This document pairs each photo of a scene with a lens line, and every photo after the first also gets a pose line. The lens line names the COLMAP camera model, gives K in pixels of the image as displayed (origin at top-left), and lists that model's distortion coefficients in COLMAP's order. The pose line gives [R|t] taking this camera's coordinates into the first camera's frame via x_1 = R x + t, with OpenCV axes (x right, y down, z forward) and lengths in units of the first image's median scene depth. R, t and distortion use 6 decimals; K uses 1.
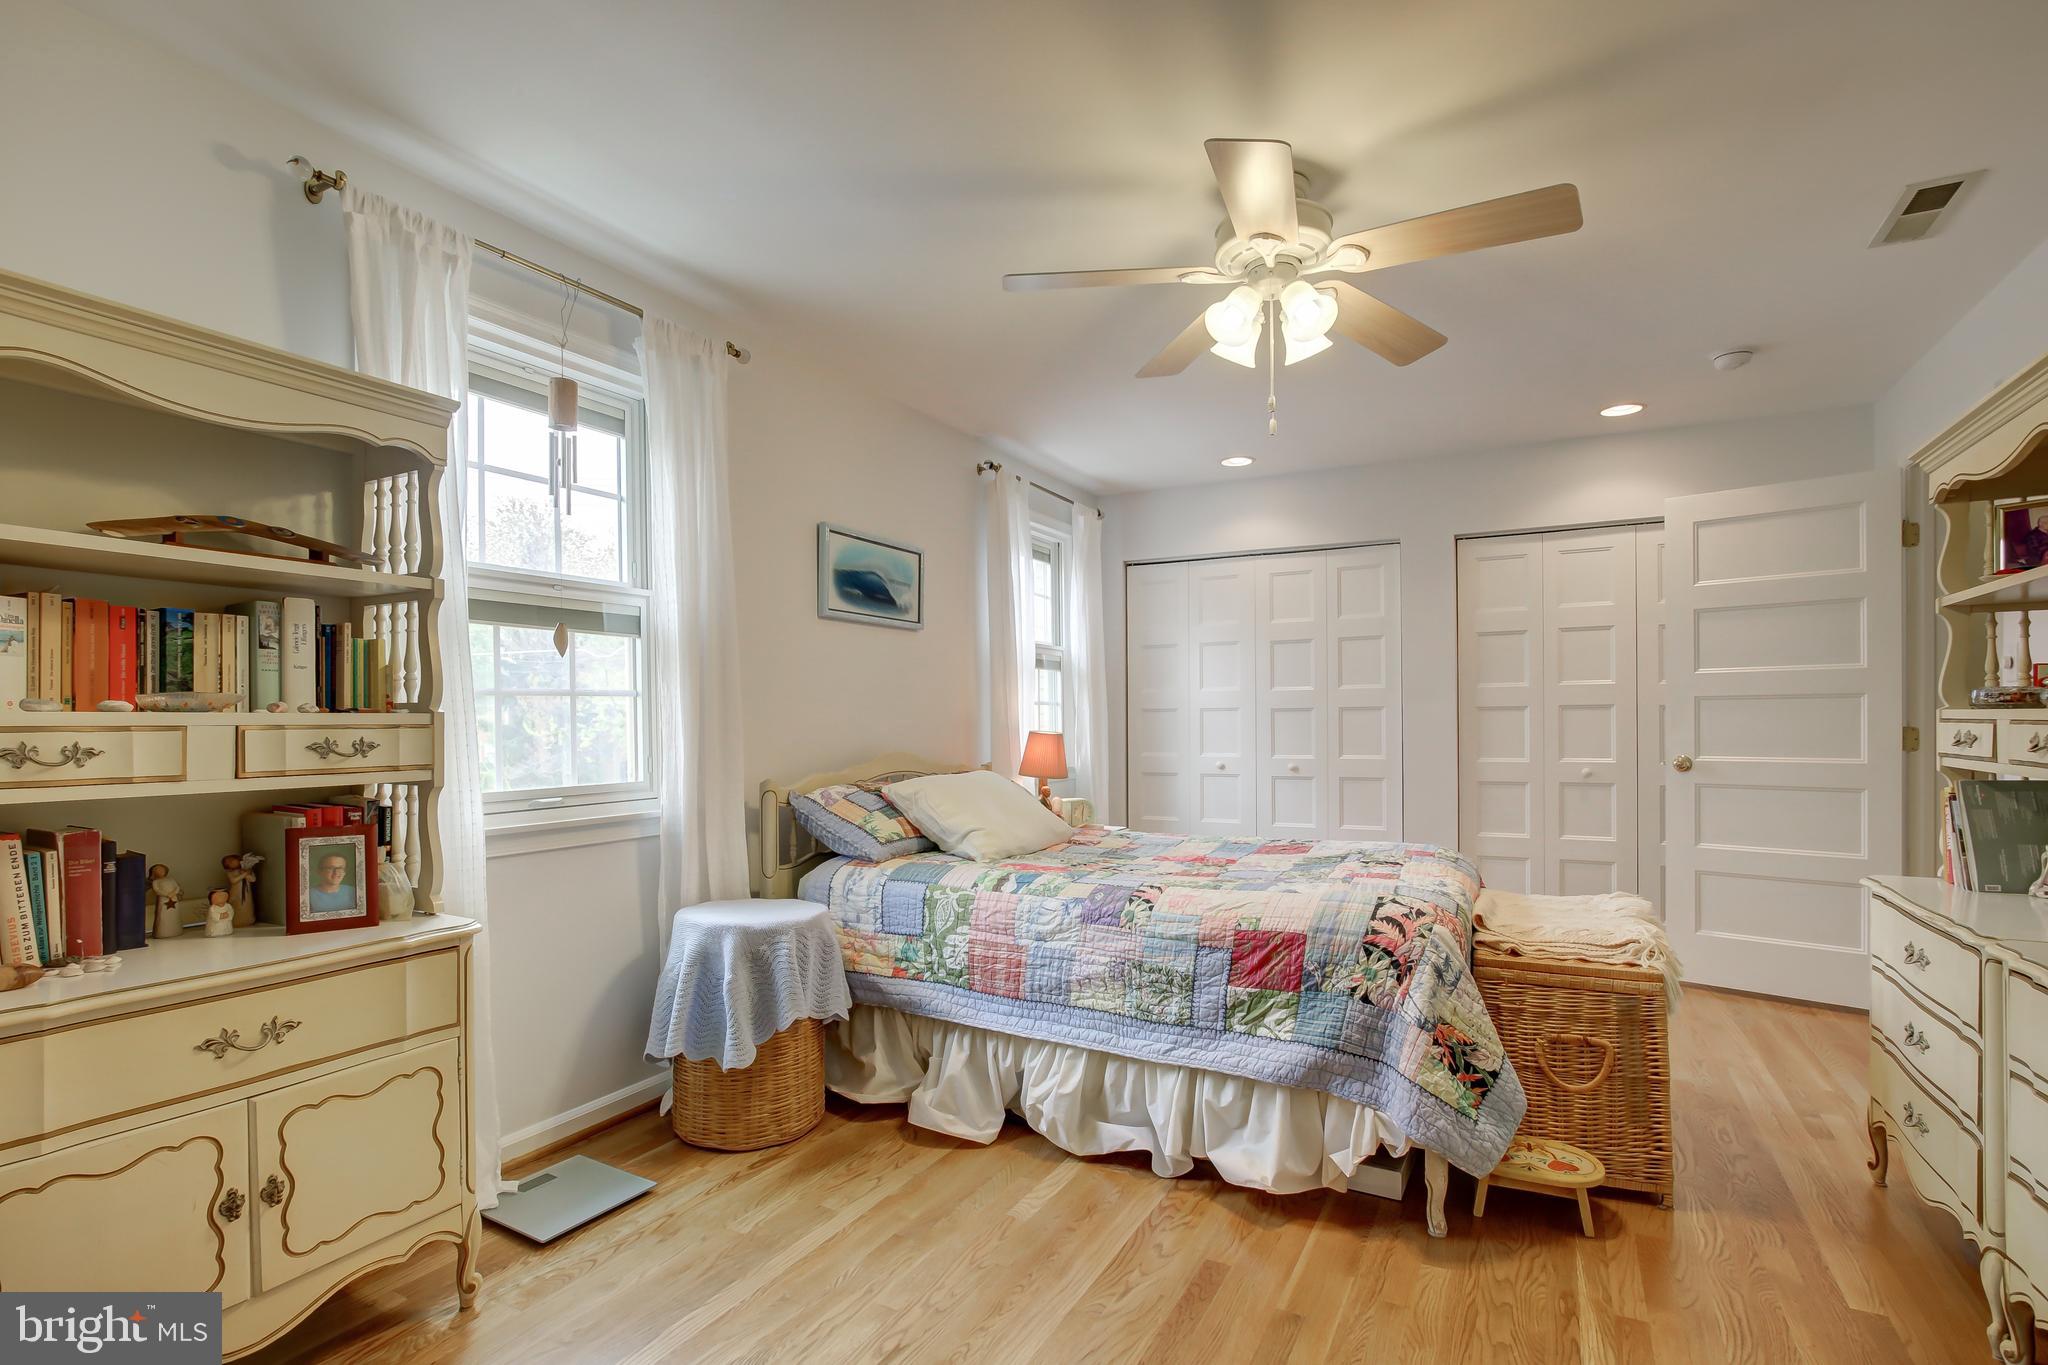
lens RADIAL K [[993.6, 0, 1020.1], [0, 993.6, 702.8], [0, 0, 1]] dist [-0.018517, 0.003819]
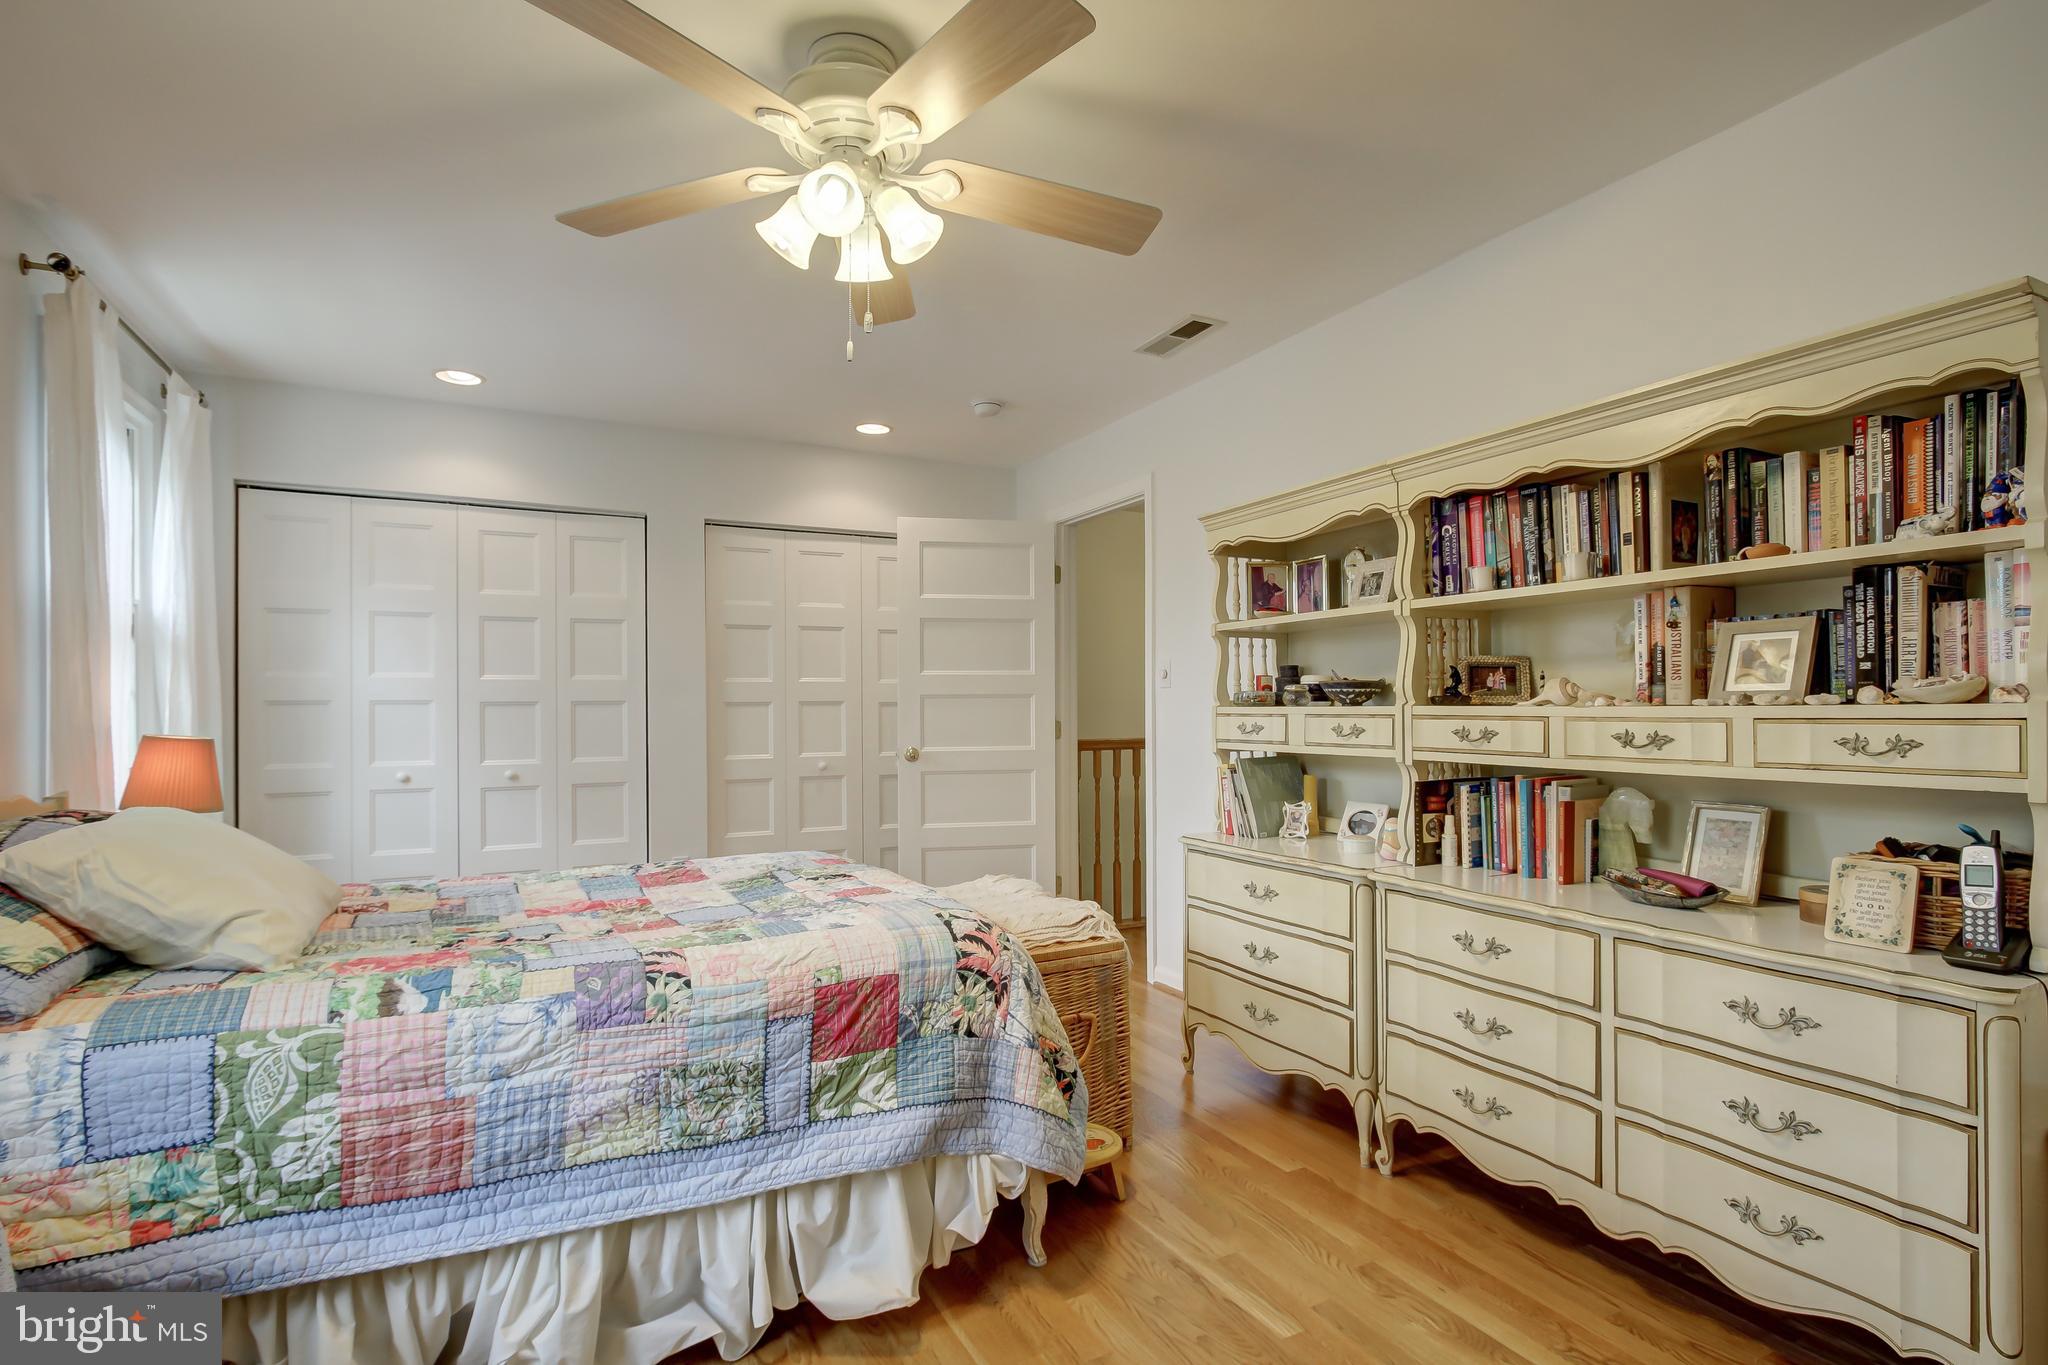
lens RADIAL K [[993.6, 0, 1023.0], [0, 993.6, 693.6], [0, 0, 1]] dist [-0.018517, 0.003819]
pose [[0.559086, 0.017641, 0.828922, -0.300124], [-0.012279, 0.999840, -0.012997, 0.008157], [-0.829018, -0.002912, 0.559214, 0.393733]]
